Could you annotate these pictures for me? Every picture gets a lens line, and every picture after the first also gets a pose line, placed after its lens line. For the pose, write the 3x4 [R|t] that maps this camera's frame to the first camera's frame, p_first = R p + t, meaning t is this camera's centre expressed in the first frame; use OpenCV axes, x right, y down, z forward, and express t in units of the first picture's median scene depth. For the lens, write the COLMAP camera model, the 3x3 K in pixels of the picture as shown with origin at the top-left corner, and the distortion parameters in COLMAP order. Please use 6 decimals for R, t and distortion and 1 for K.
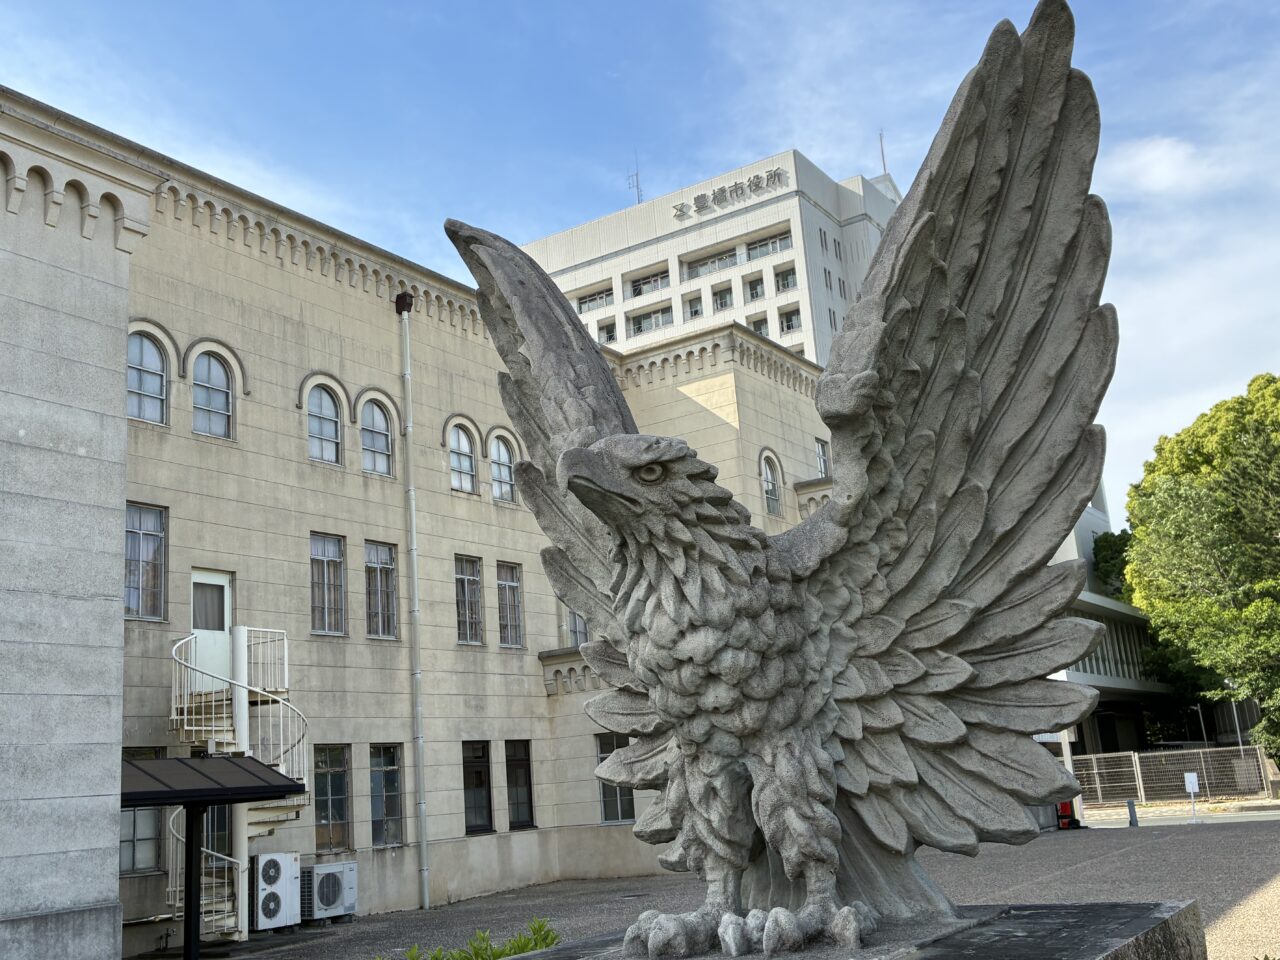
lens RADIAL K [[1303.5, 0, 639.1], [0, 1303.5, 460.6], [0, 0, 1]] dist [0.078927, -0.173425]
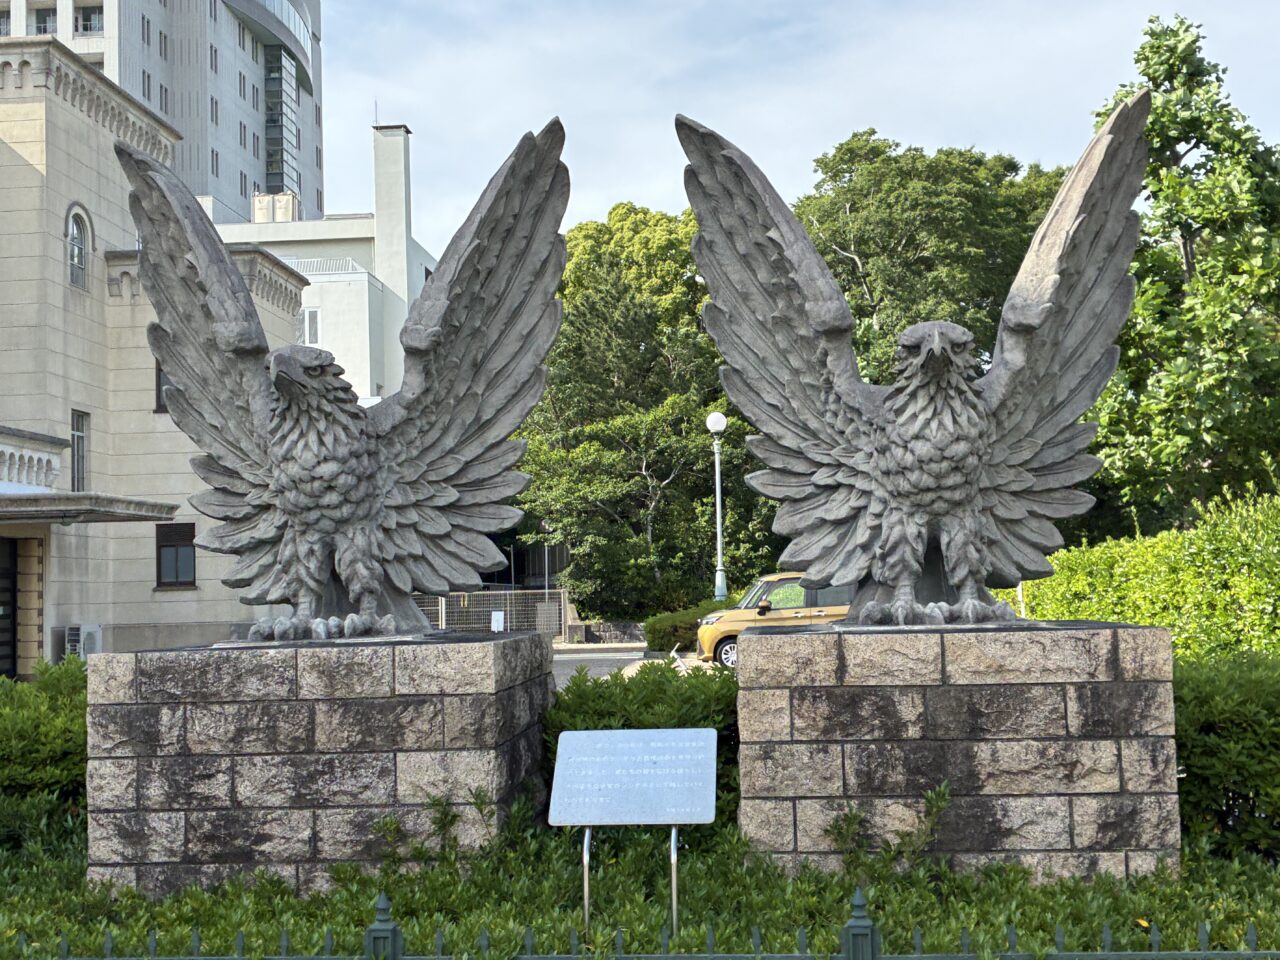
lens RADIAL K [[1846.4, 0, 640.0], [0, 1846.4, 480.0], [0, 0, 1]] dist [0.003050, 0.005707]
pose [[0.884904, 0.085374, 0.457883, -0.667033], [-0.155099, 0.980965, 0.116840, -0.187727], [-0.439192, -0.174409, 0.881301, -1.287407]]
